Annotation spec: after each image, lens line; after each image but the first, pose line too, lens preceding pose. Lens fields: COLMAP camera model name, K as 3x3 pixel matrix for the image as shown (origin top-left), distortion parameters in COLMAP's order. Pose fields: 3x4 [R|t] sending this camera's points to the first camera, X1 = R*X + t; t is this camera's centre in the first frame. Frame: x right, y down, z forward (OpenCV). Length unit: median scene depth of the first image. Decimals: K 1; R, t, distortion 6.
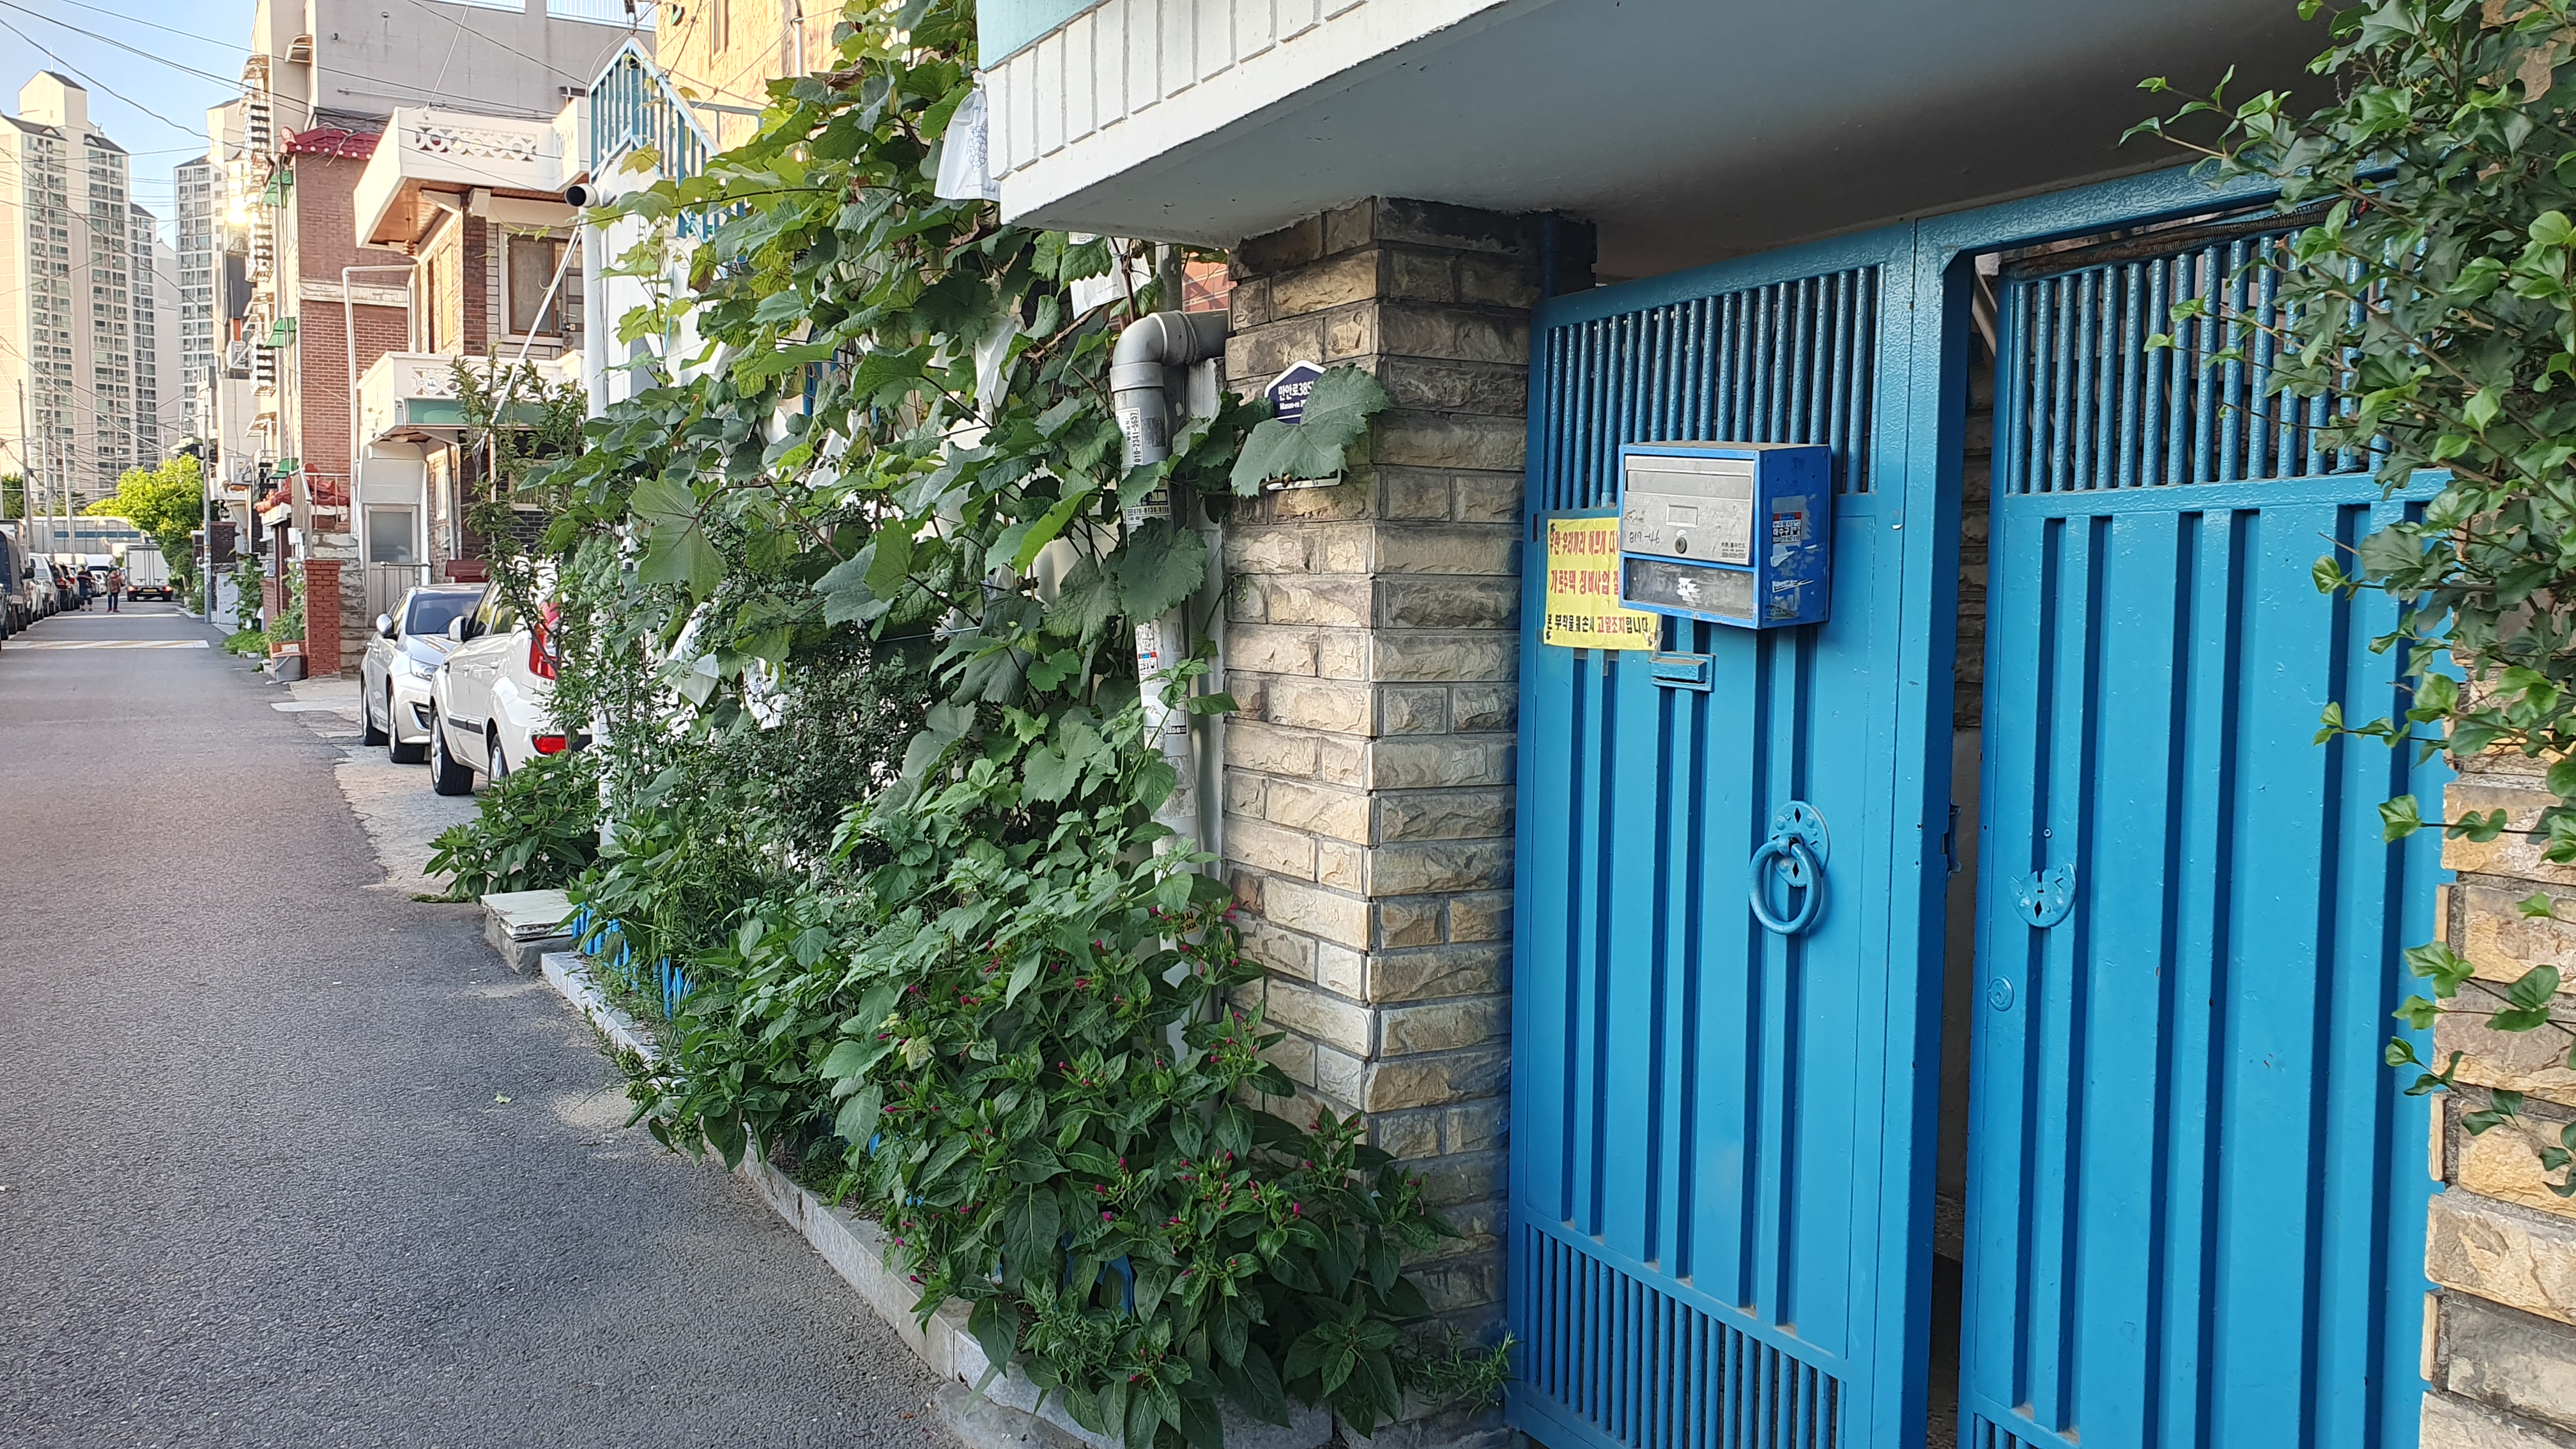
lens RADIAL K [[1966.3, 0, 1284.0], [0, 1966.3, 741.1], [0, 0, 1]] dist [0.001134, 0.010599]
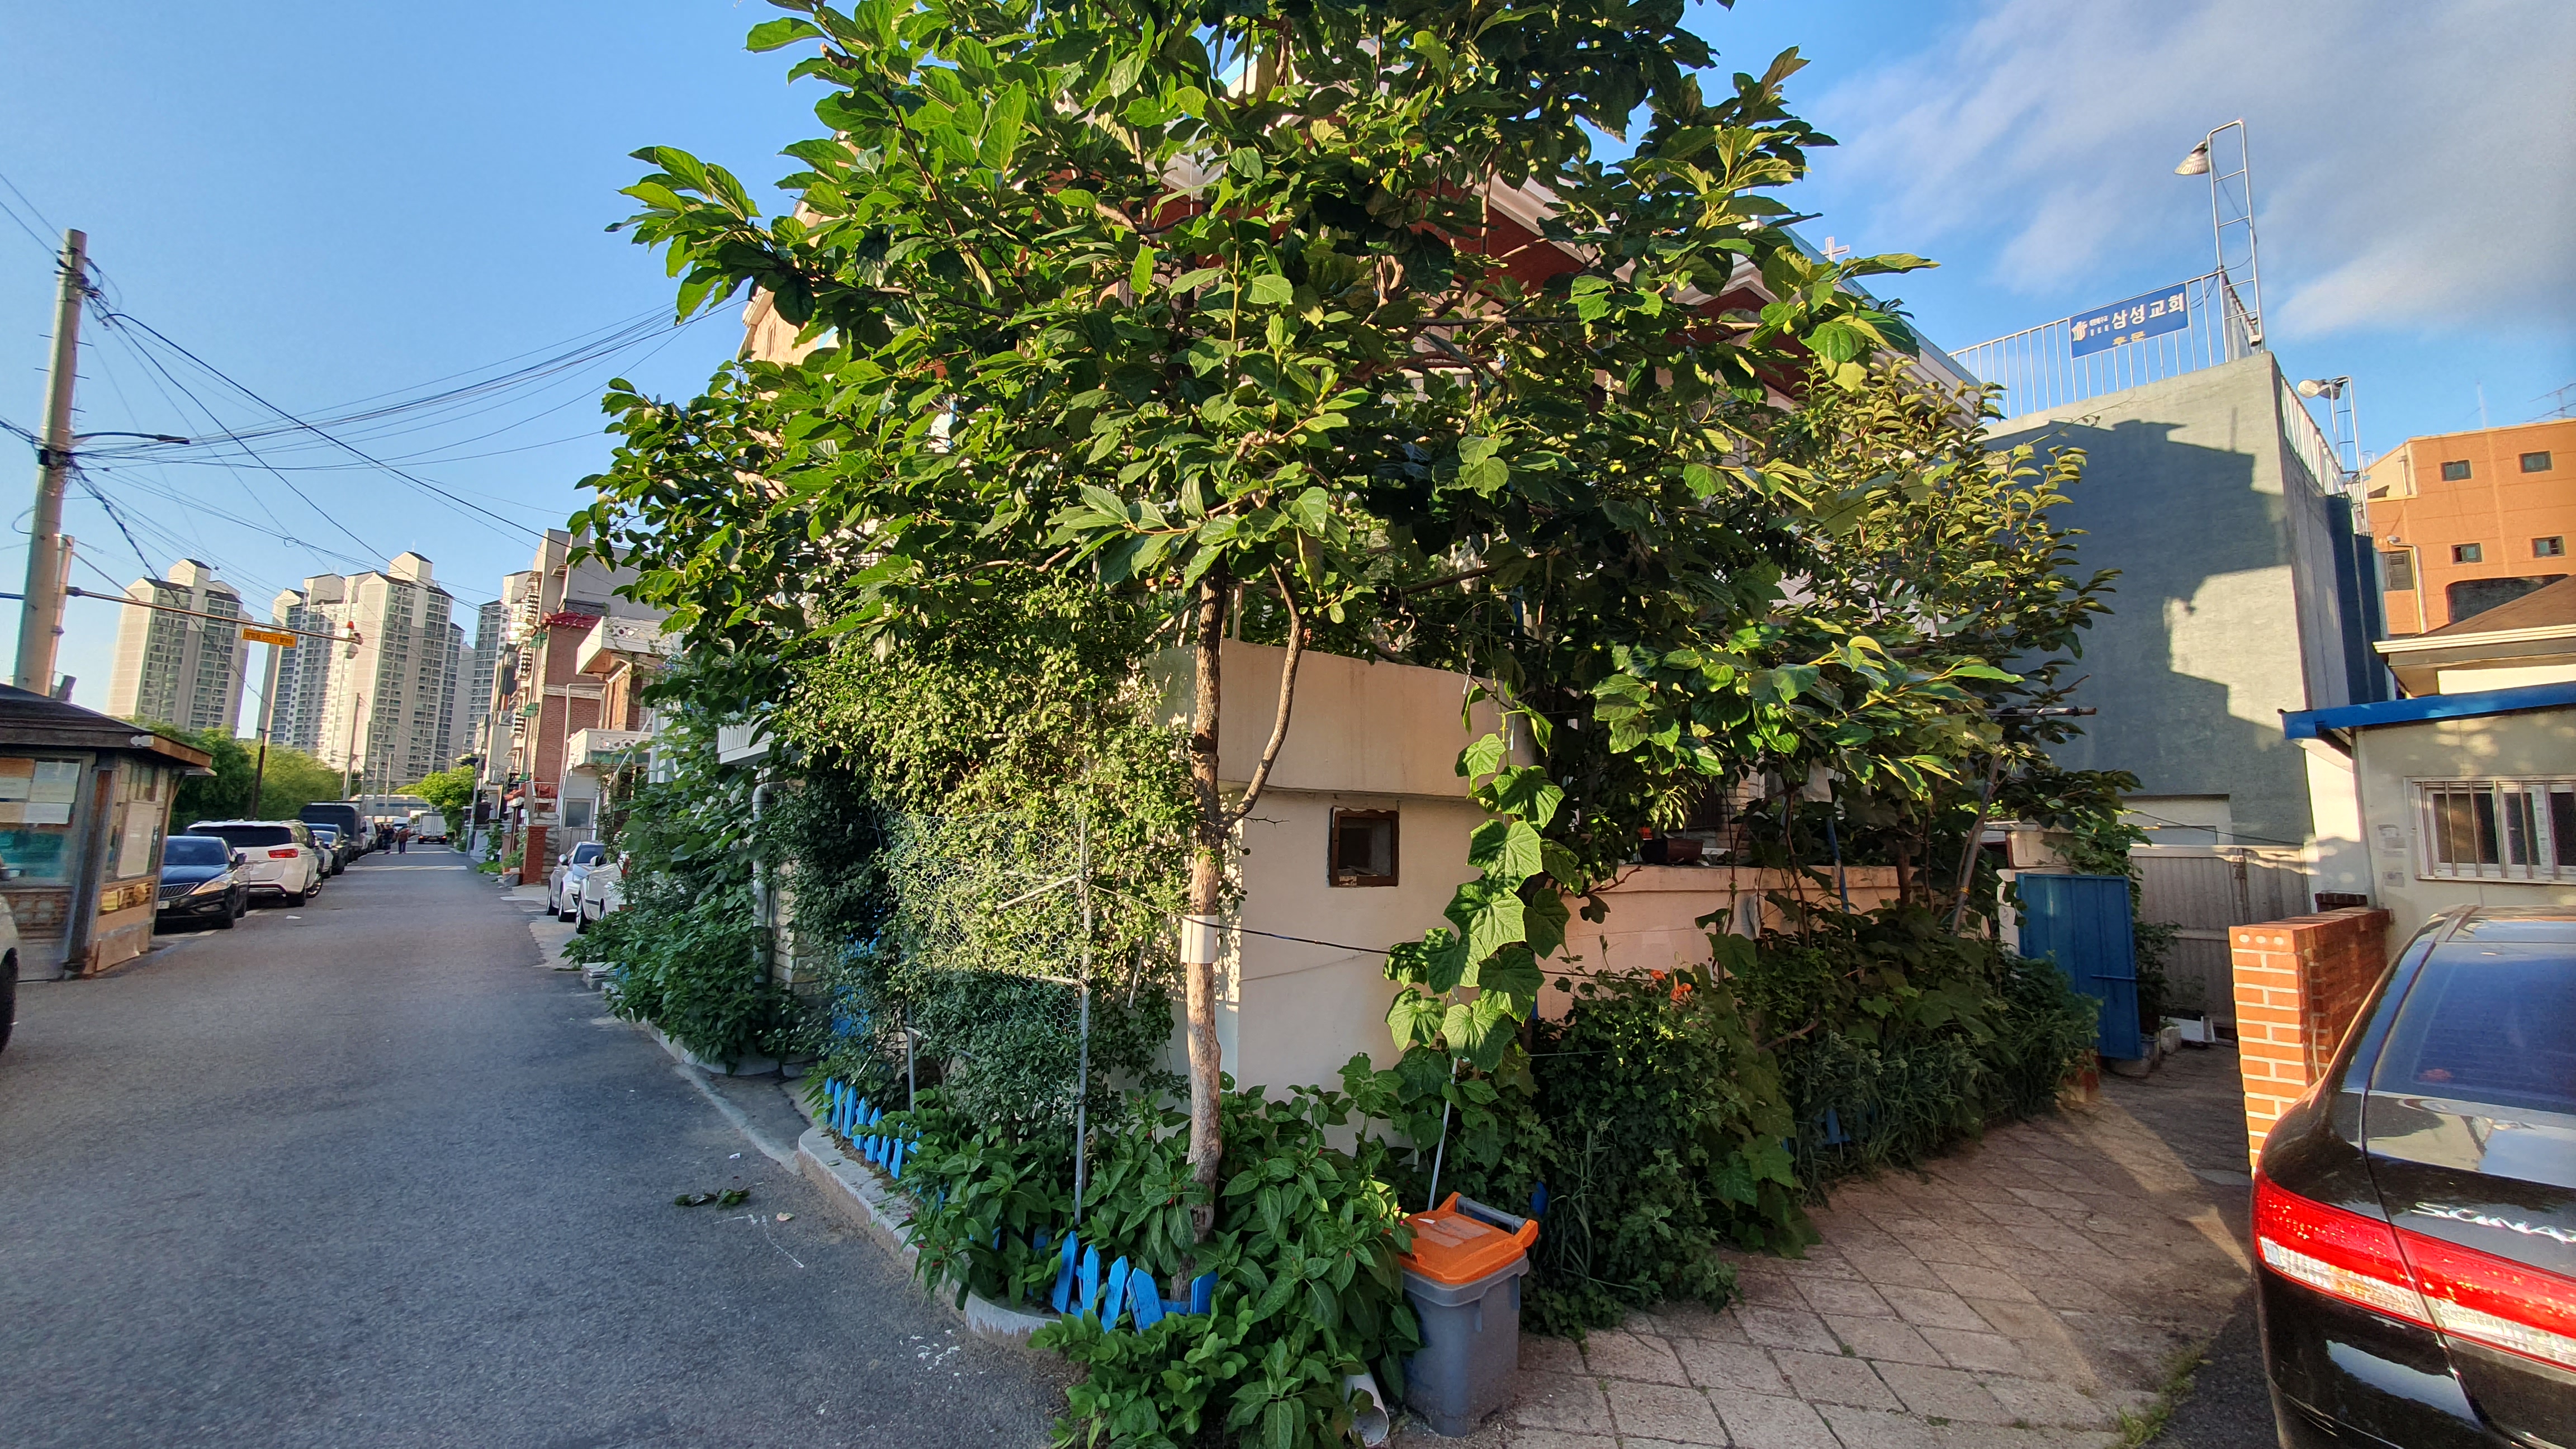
lens RADIAL K [[1029.1, 0, 1283.0], [0, 1029.1, 730.6], [0, 0, 1]] dist [0.013778, -0.002442]
pose [[0.986199, 0.027335, 0.163295, 0.071159], [0.003109, 0.983046, -0.183332, 0.007325], [-0.165537, 0.181309, 0.969394, -0.139512]]
